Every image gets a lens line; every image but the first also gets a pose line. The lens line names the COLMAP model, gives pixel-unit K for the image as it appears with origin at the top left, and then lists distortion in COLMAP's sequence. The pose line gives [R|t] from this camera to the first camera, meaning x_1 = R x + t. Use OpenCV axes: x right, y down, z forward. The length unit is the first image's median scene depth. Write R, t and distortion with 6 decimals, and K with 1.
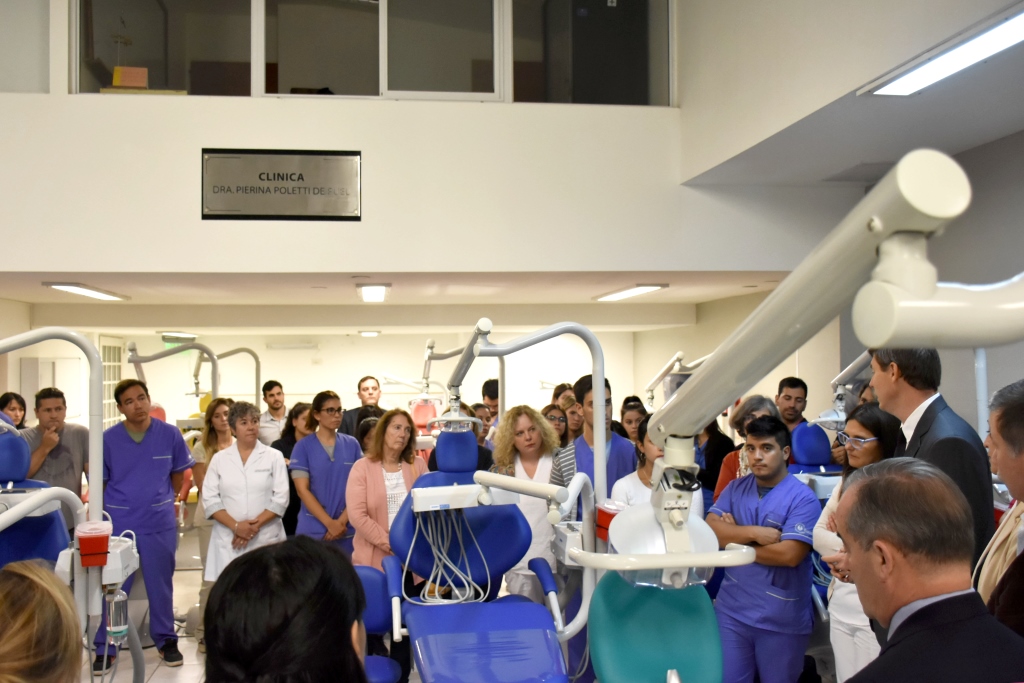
lens RADIAL K [[998.0, 0, 488.2], [0, 998.0, 343.0], [0, 0, 1]] dist [-0.030886, -0.005553]
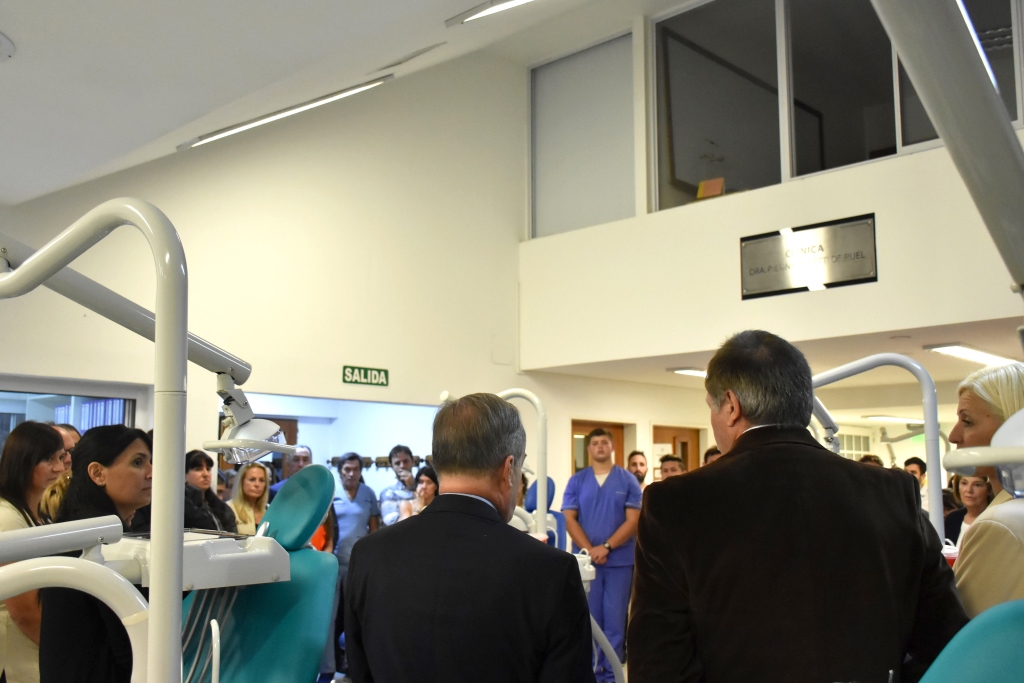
lens RADIAL K [[1012.3, 0, 479.5], [0, 1012.3, 341.1], [0, 0, 1]] dist [-0.000841, 0.003142]
pose [[0.623998, -0.097721, -0.775292, 0.417334], [0.010870, 0.993139, -0.116431, 0.052844], [0.781350, 0.064226, 0.620779, 0.063504]]
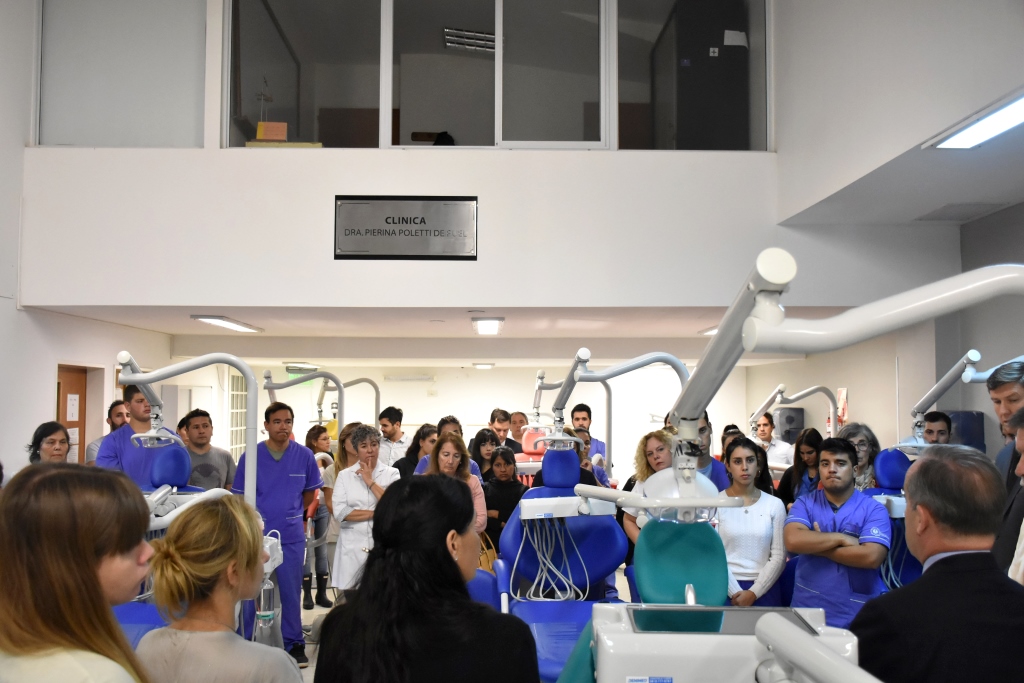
lens RADIAL K [[1012.3, 0, 479.5], [0, 1012.3, 341.1], [0, 0, 1]] dist [-0.000841, 0.003142]
pose [[0.992449, 0.005459, -0.122540, 0.011623], [-0.009922, 0.999308, -0.035836, 0.005838], [0.122259, 0.036781, 0.991816, -0.097872]]
